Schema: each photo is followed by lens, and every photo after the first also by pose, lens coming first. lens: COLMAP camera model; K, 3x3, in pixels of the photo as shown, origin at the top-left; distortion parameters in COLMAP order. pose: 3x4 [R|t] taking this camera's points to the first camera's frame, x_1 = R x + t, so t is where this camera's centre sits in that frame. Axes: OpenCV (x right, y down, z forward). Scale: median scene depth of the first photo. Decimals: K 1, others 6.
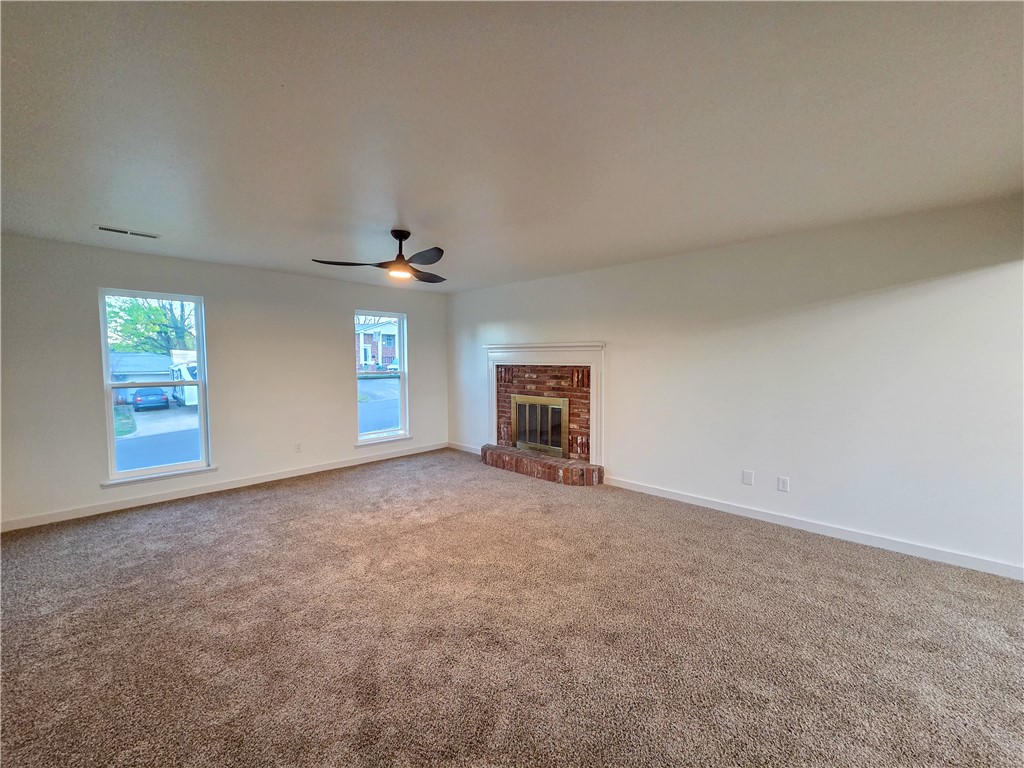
lens RADIAL K [[415.5, 0, 509.0], [0, 415.5, 385.1], [0, 0, 1]] dist [0.003496, -0.000773]
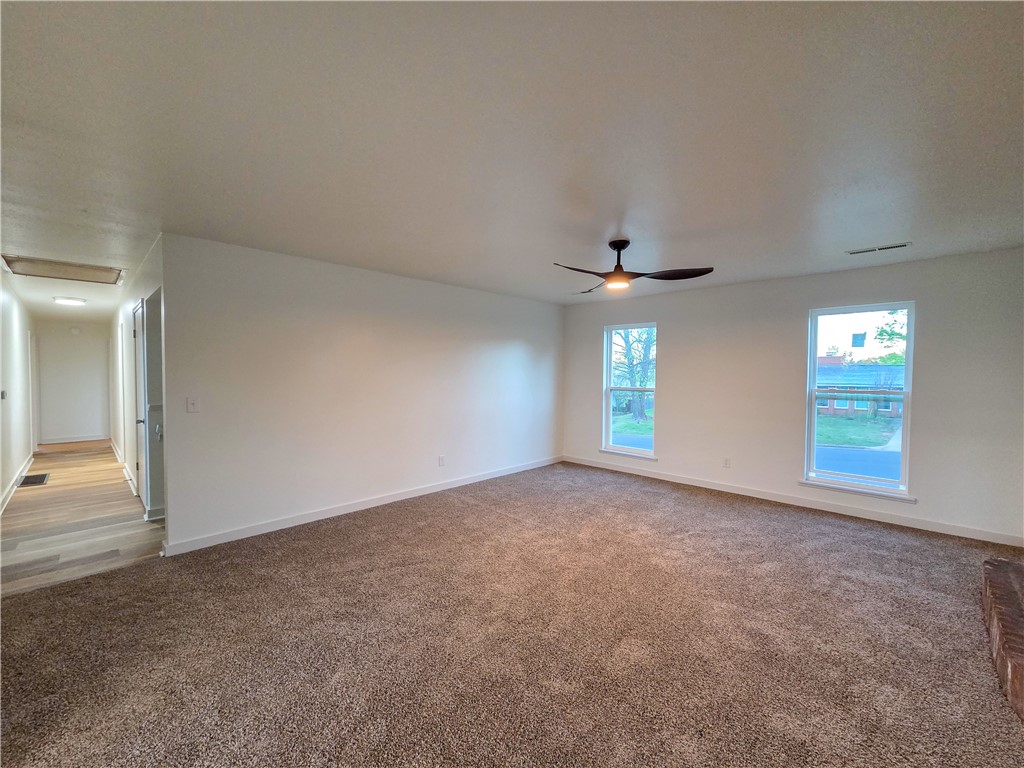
lens RADIAL K [[415.5, 0, 516.3], [0, 415.5, 383.3], [0, 0, 1]] dist [0.003496, -0.000773]
pose [[0.000549, 0.025289, -0.999680, 0.591094], [-0.069490, 0.997265, 0.025189, -0.034897], [0.997583, 0.069454, 0.002304, 0.624829]]
